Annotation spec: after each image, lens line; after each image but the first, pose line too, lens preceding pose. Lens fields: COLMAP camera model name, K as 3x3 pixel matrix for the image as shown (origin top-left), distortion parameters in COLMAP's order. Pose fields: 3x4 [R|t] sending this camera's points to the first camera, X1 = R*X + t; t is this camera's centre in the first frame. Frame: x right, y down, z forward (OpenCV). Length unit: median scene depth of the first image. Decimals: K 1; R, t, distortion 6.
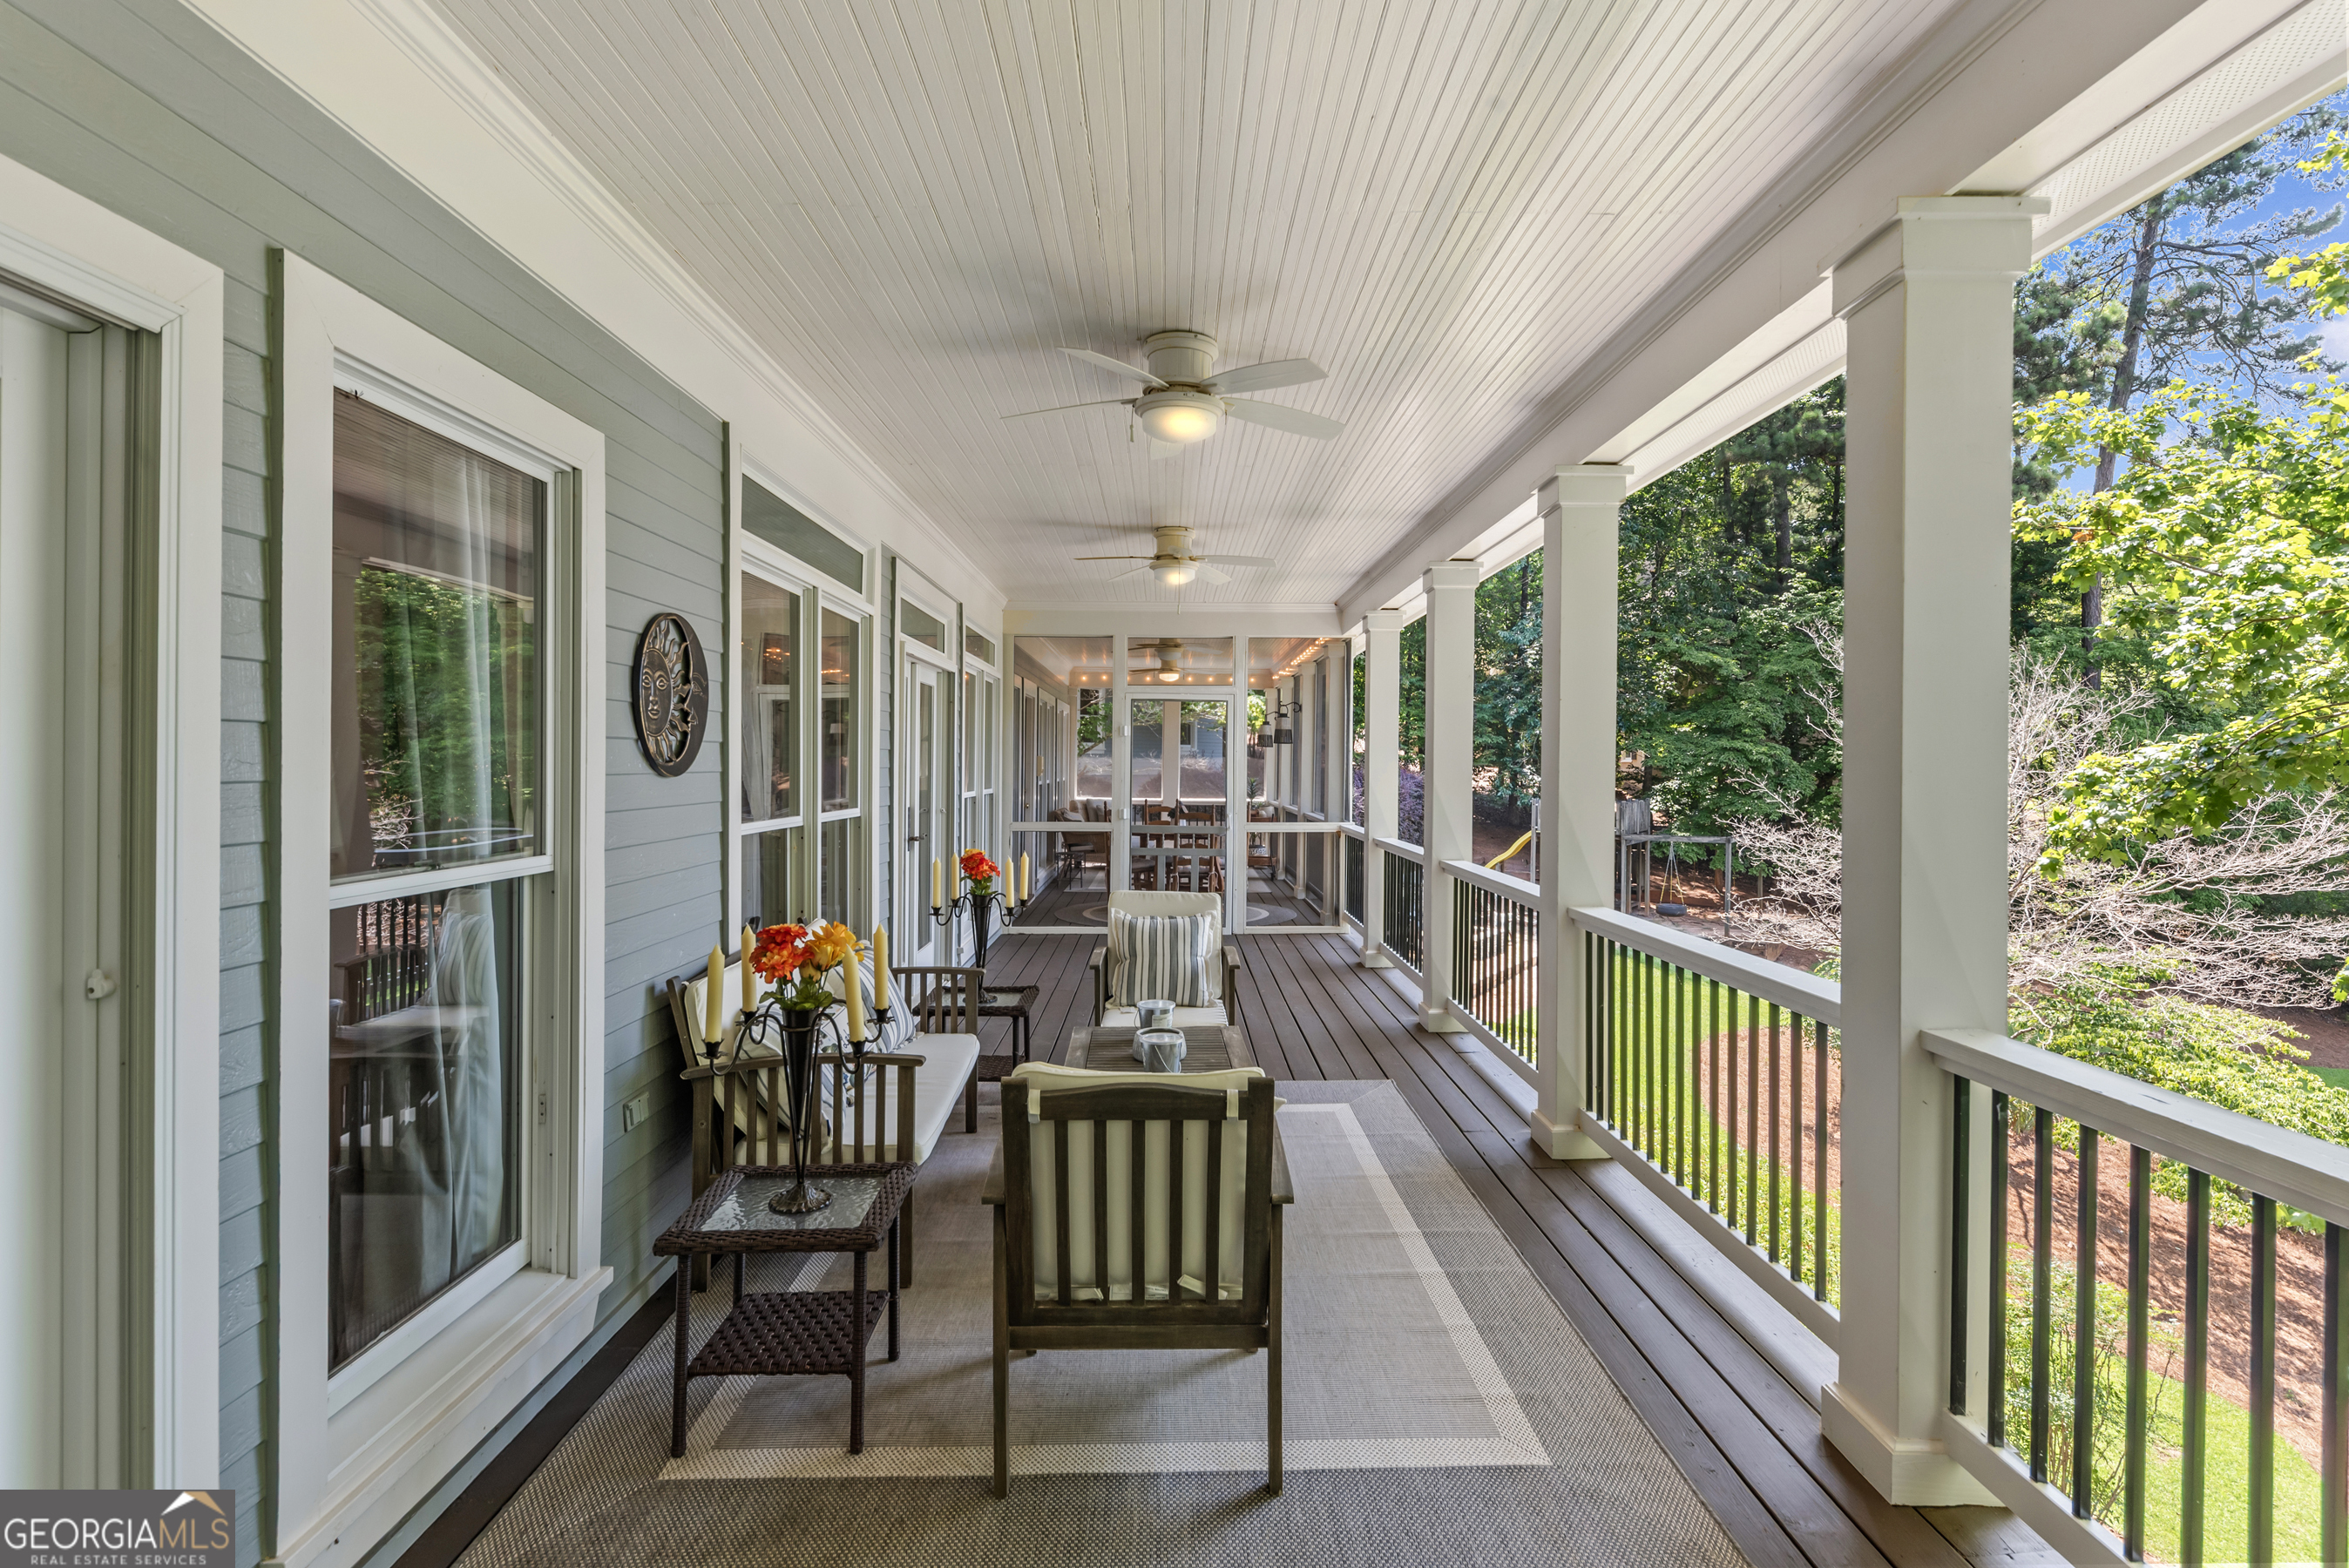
lens RADIAL K [[1201.3, 0, 1172.8], [0, 1201.3, 774.0], [0, 0, 1]] dist [0.013915, -0.002789]
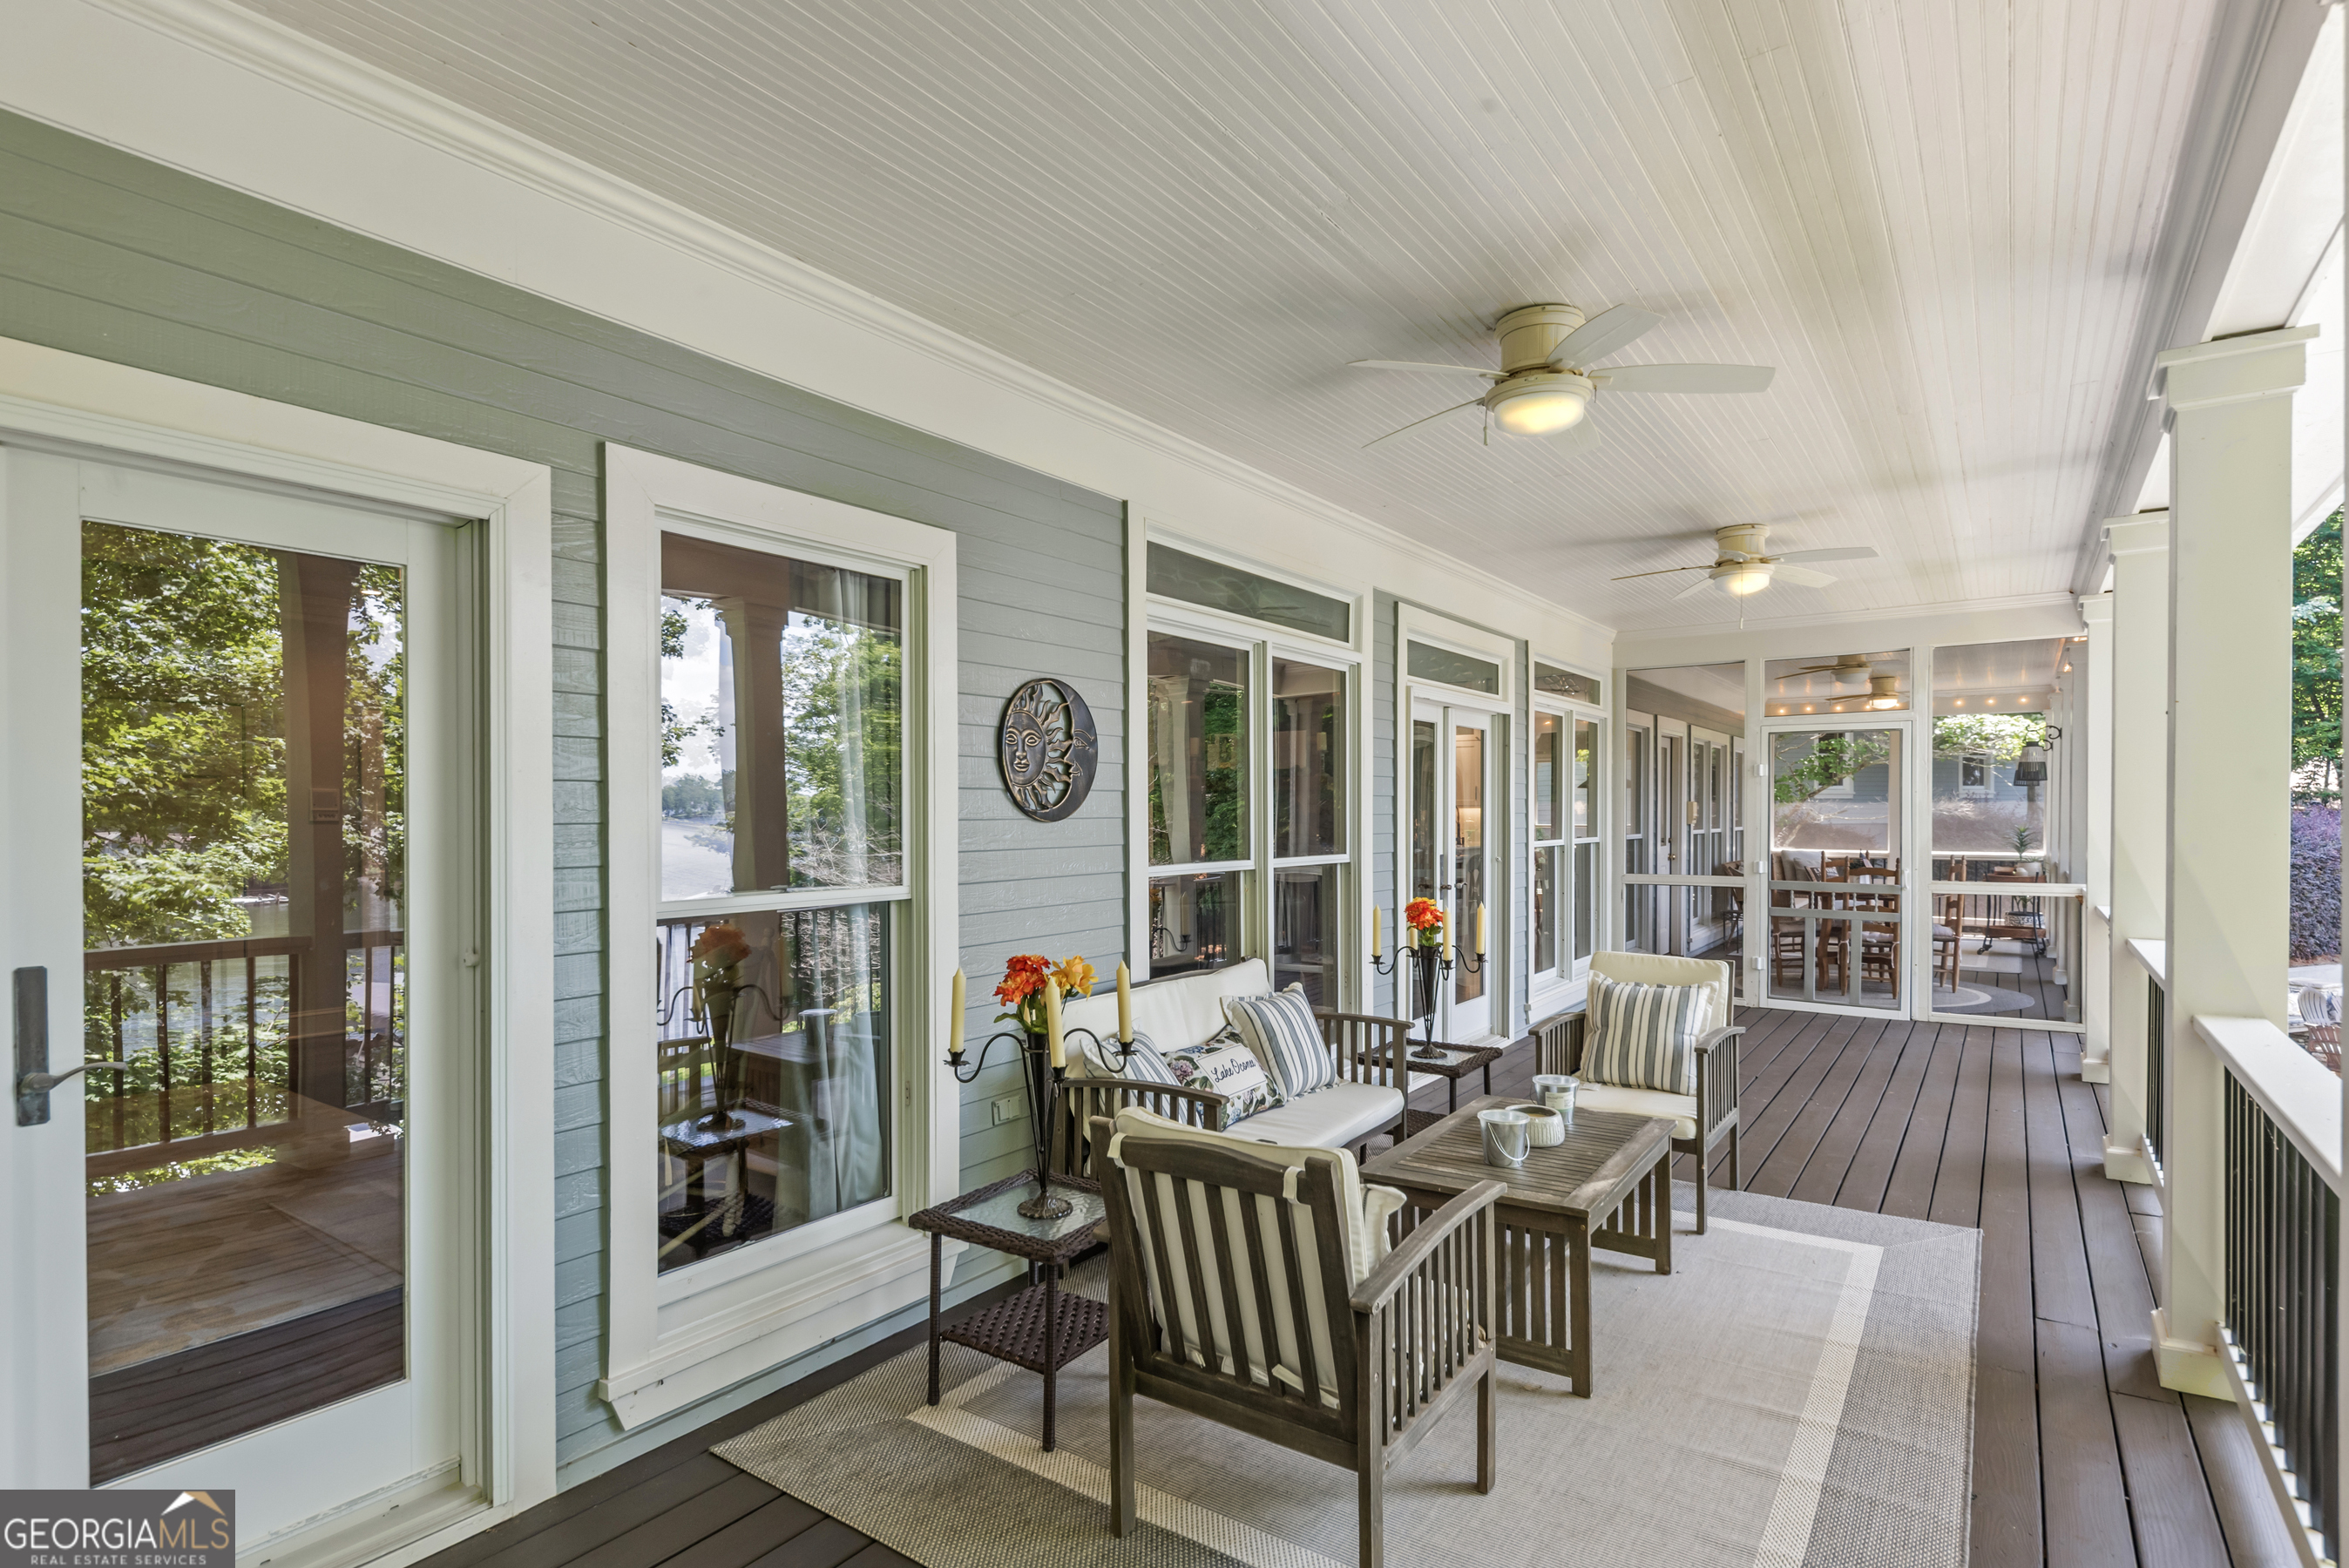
lens RADIAL K [[1201.3, 0, 1189.0], [0, 1201.3, 824.8], [0, 0, 1]] dist [0.013915, -0.002789]
pose [[0.795816, -0.003056, -0.605531, 0.339114], [0.002717, 0.999995, -0.001477, 0.006713], [0.605533, -0.000470, 0.795820, 0.157207]]
